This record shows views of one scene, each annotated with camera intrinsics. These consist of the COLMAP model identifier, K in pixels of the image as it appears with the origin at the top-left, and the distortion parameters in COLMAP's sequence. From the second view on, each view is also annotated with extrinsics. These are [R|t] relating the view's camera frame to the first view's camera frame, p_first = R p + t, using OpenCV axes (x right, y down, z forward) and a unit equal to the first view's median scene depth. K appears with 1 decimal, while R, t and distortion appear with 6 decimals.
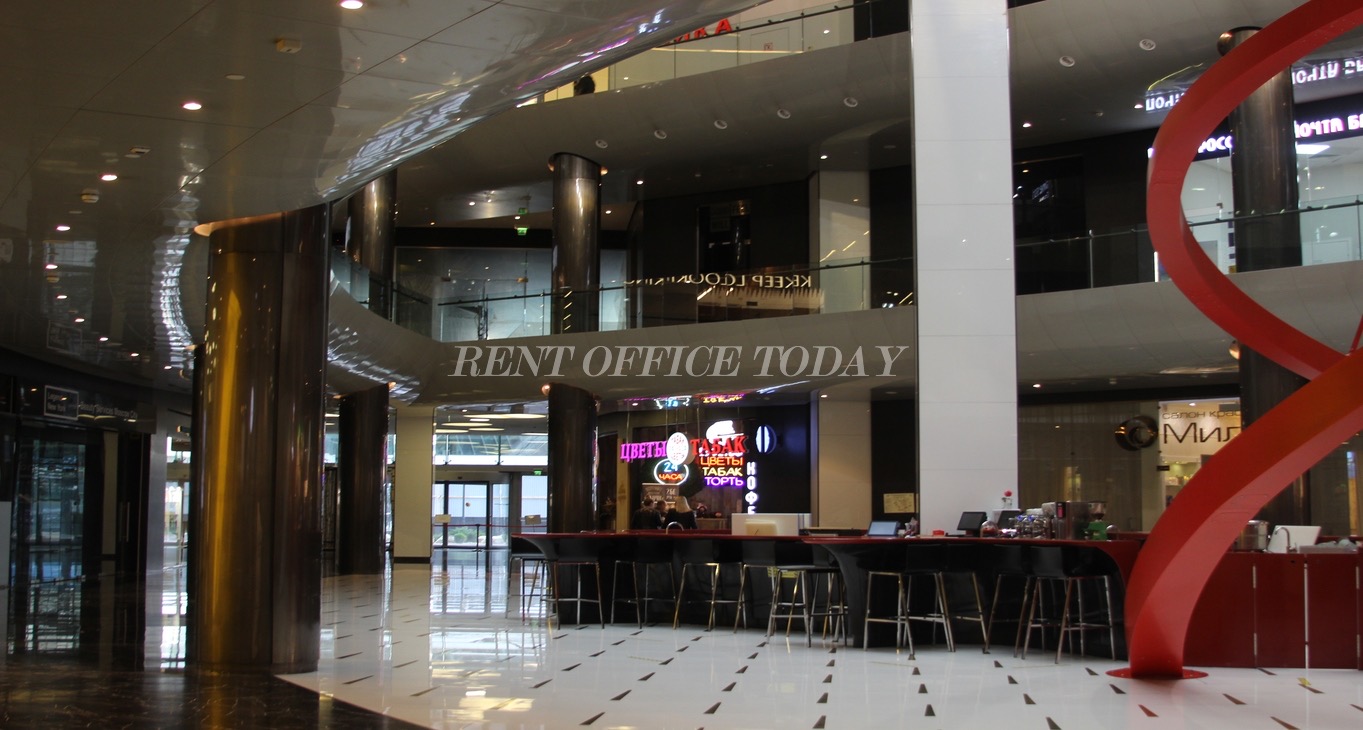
lens RADIAL K [[2278.5, 0, 681.5], [0, 2278.5, 365.0], [0, 0, 1]] dist [-0.011337, -0.000621]
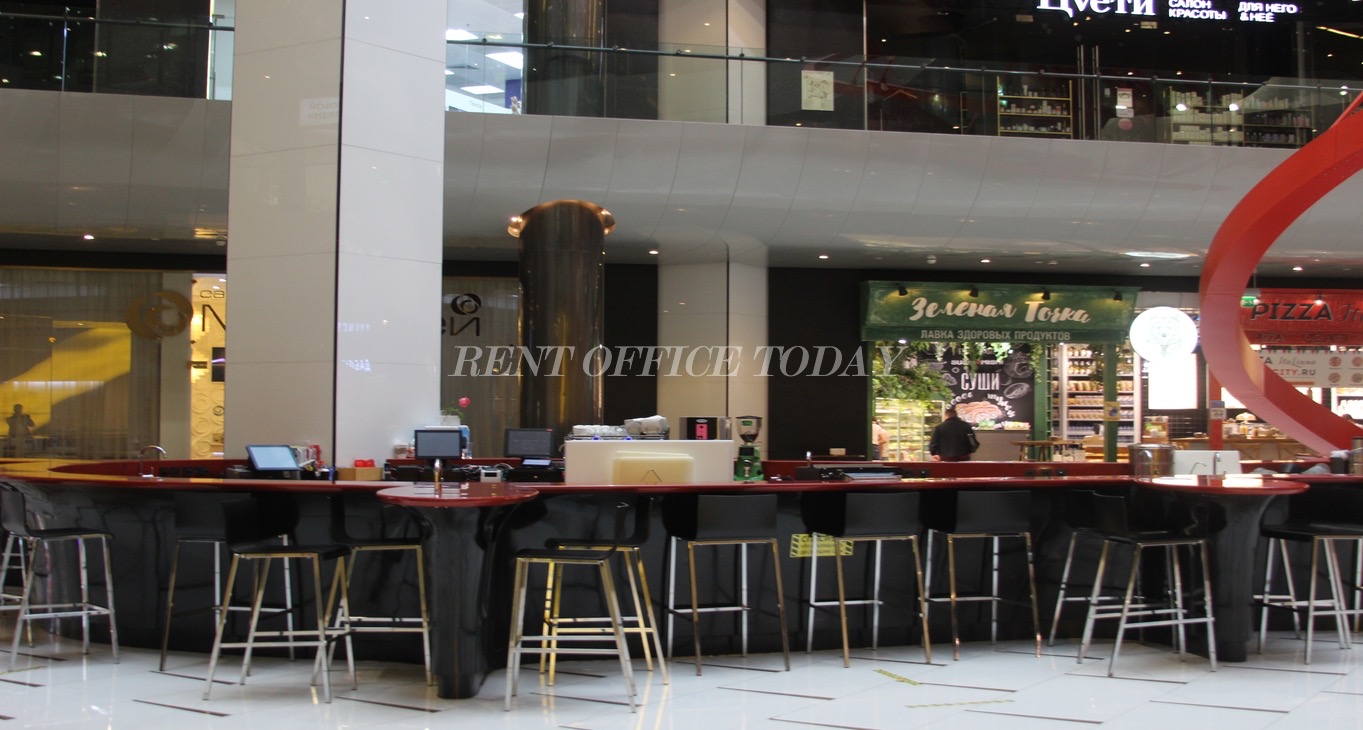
lens RADIAL K [[2278.5, 0, 681.5], [0, 2278.5, 365.0], [0, 0, 1]] dist [-0.011337, -0.000621]
pose [[0.498812, 0.023096, 0.866402, -0.415384], [-0.068964, 0.997533, 0.013114, 0.029812], [-0.863962, -0.066292, 0.499175, 0.590358]]
